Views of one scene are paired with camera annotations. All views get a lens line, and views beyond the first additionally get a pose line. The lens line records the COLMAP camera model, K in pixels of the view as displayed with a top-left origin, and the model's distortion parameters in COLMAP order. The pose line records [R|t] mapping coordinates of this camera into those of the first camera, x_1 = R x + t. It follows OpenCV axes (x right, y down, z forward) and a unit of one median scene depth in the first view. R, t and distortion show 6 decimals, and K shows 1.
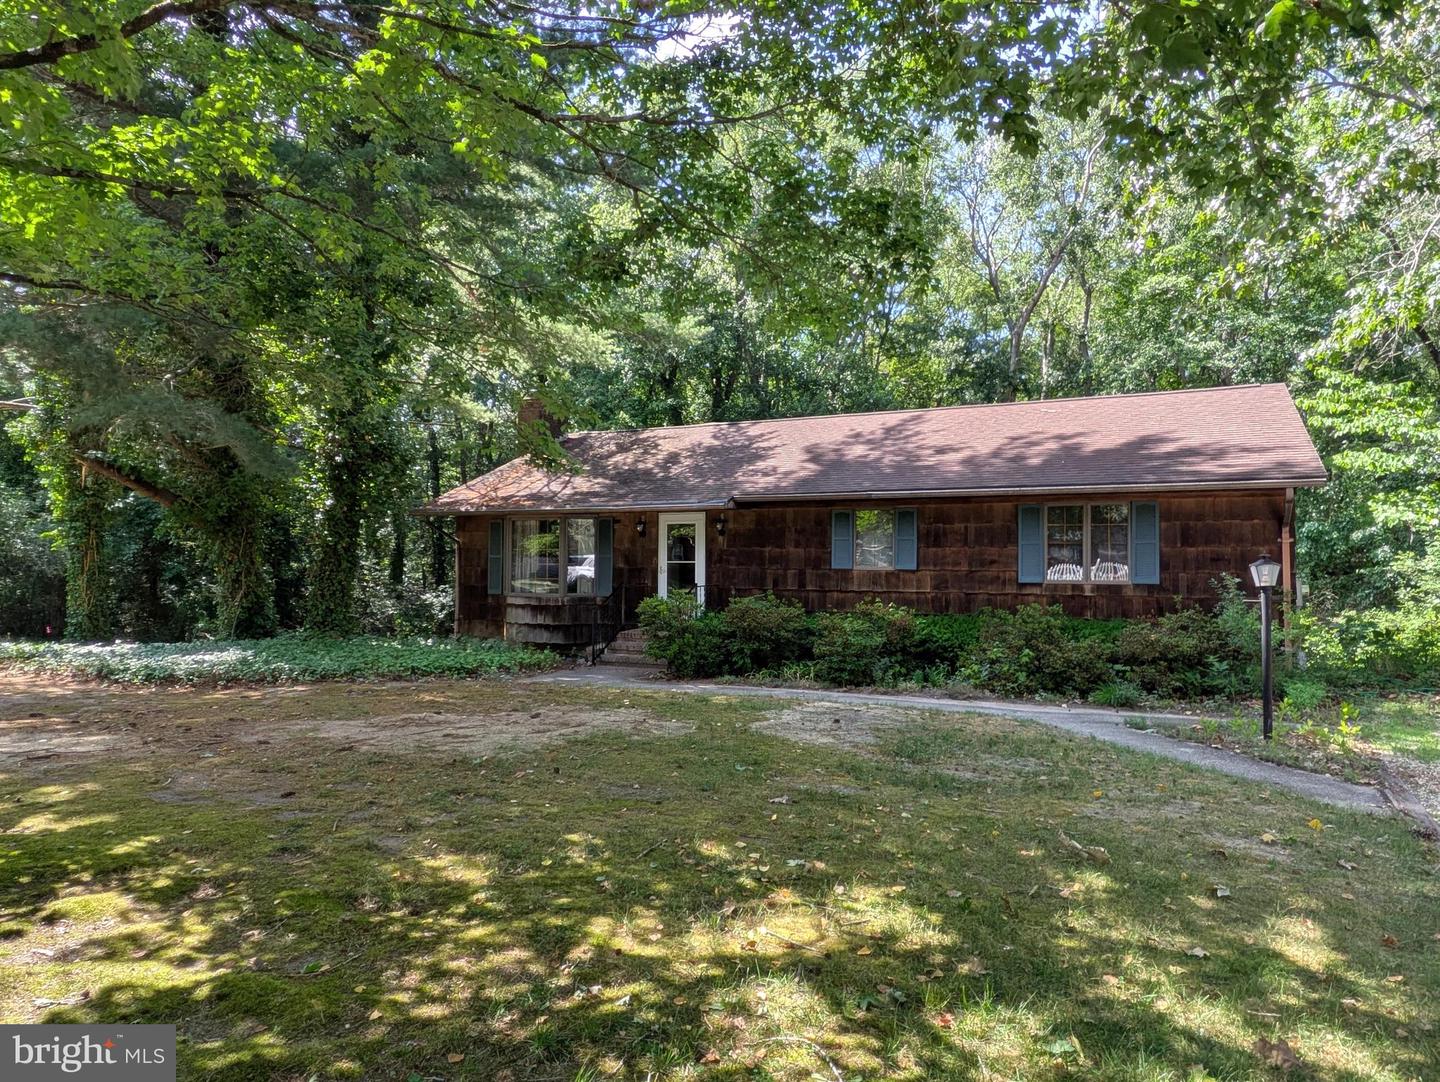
lens RADIAL K [[916.1, 0, 706.2], [0, 916.1, 537.4], [0, 0, 1]] dist [0.000671, -0.000347]
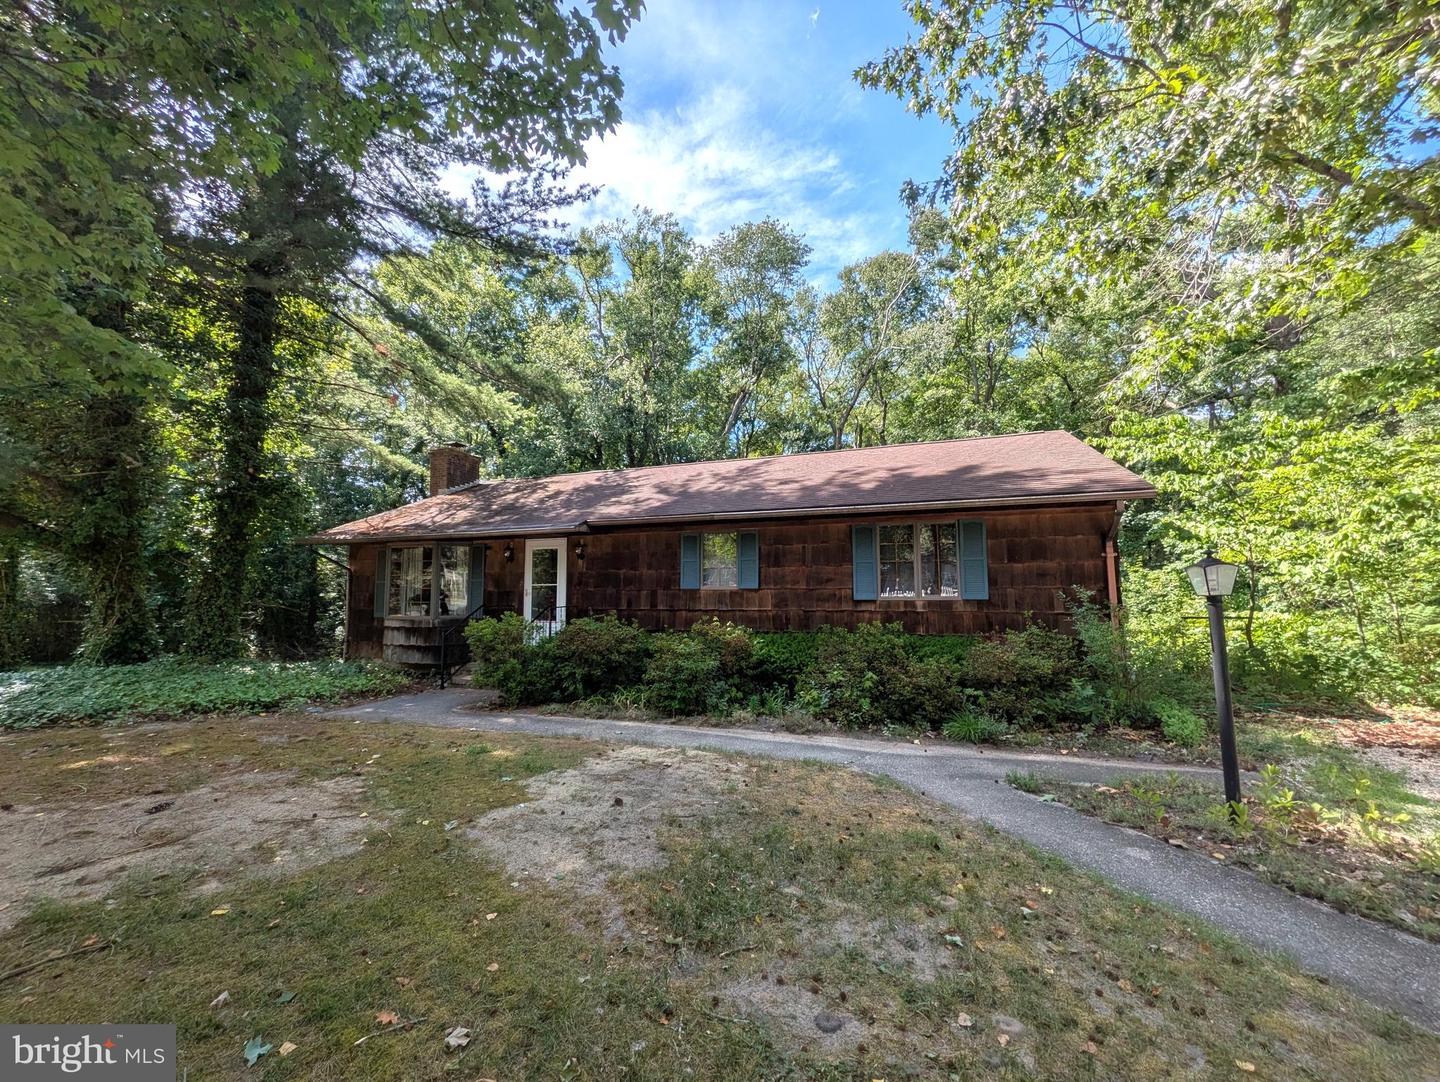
lens RADIAL K [[565.8, 0, 720.0], [0, 565.8, 541.0], [0, 0, 1]] dist [0.007563, 0.000098]
pose [[0.992581, 0.002488, 0.121562, 0.114208], [0.005384, 0.997910, -0.064388, 0.023622], [-0.121468, 0.064565, 0.990493, 0.385800]]
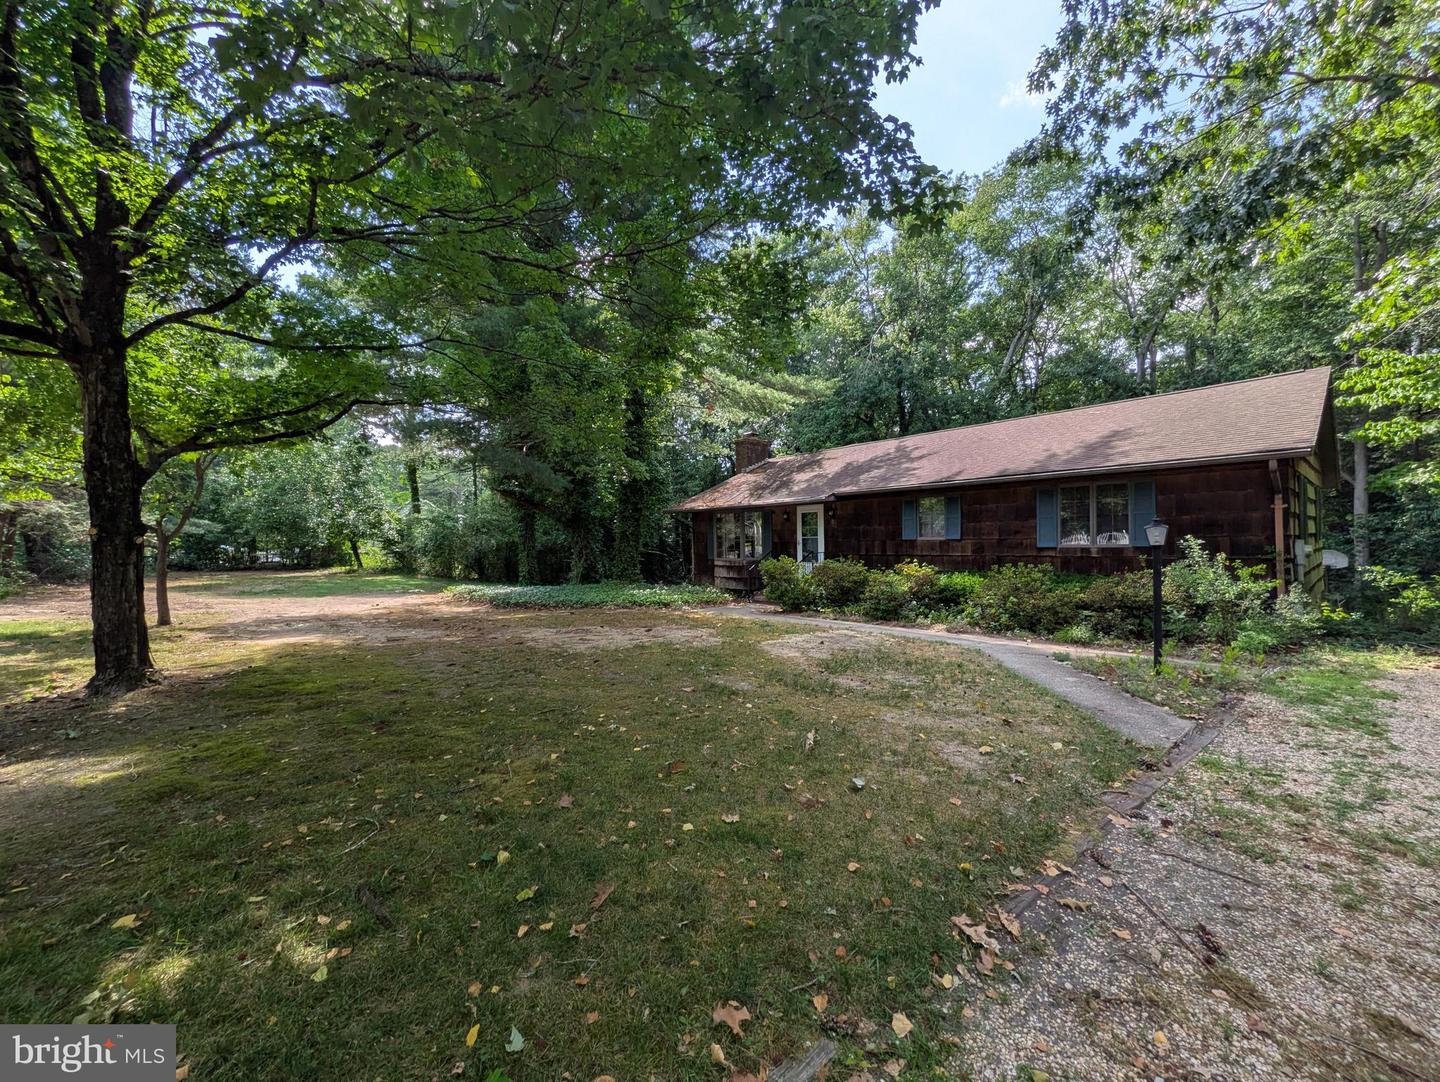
lens RADIAL K [[570.1, 0, 720.8], [0, 570.1, 542.7], [0, 0, 1]] dist [0.000736, 0.000807]
pose [[0.926859, -0.016538, -0.375046, 0.230518], [0.027716, 0.999317, 0.024429, 0.010623], [0.374386, -0.033037, 0.926684, 0.075139]]
